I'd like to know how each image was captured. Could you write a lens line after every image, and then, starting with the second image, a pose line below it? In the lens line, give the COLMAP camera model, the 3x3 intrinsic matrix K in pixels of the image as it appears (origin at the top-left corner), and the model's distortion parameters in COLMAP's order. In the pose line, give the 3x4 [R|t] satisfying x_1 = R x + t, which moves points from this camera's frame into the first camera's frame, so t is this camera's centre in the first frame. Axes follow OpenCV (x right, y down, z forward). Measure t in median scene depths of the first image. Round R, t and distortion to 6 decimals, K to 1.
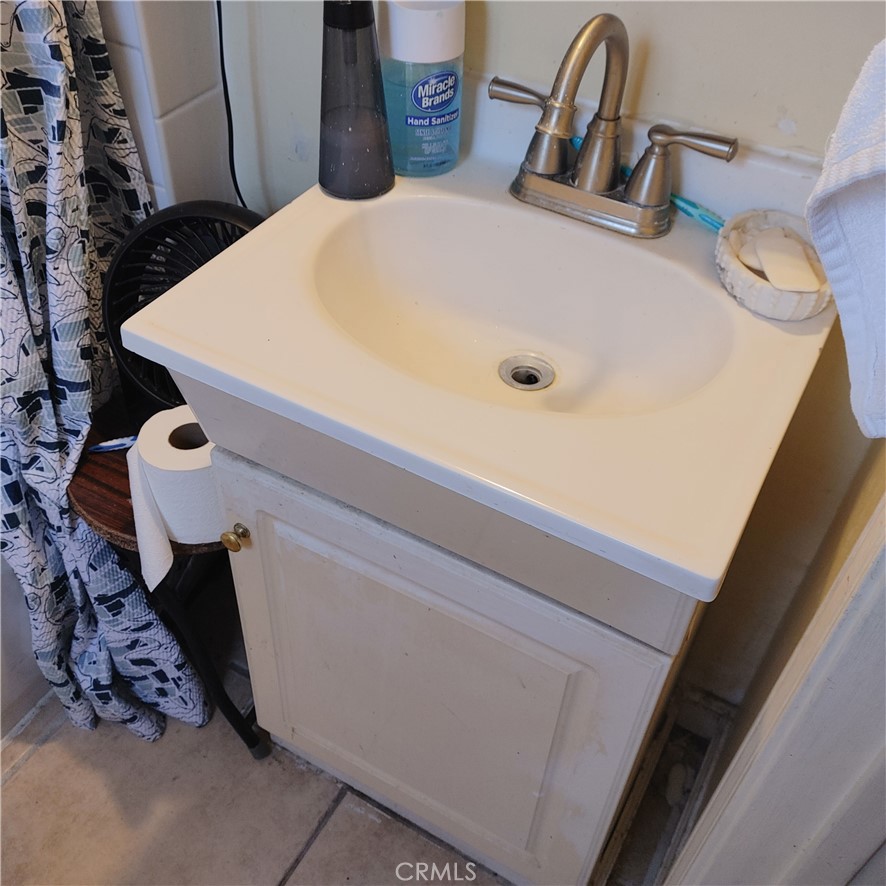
lens RADIAL K [[916.5, 0, 443.7], [0, 916.5, 440.5], [0, 0, 1]] dist [0.014801, 0.000000]
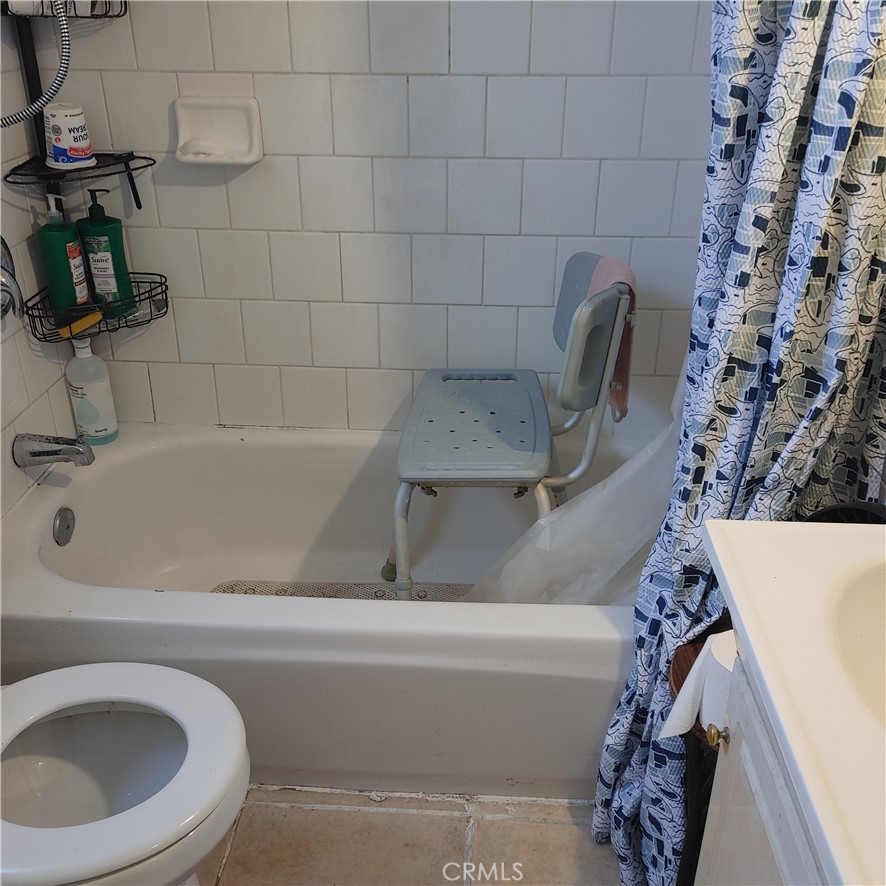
lens RADIAL K [[916.5, 0, 442.3], [0, 916.5, 444.9], [0, 0, 1]] dist [0.014801, 0.000000]
pose [[0.427218, 0.358532, -0.830024, 0.421332], [-0.610124, 0.791812, 0.027992, -0.006233], [0.667258, 0.494458, 0.557025, -0.075476]]
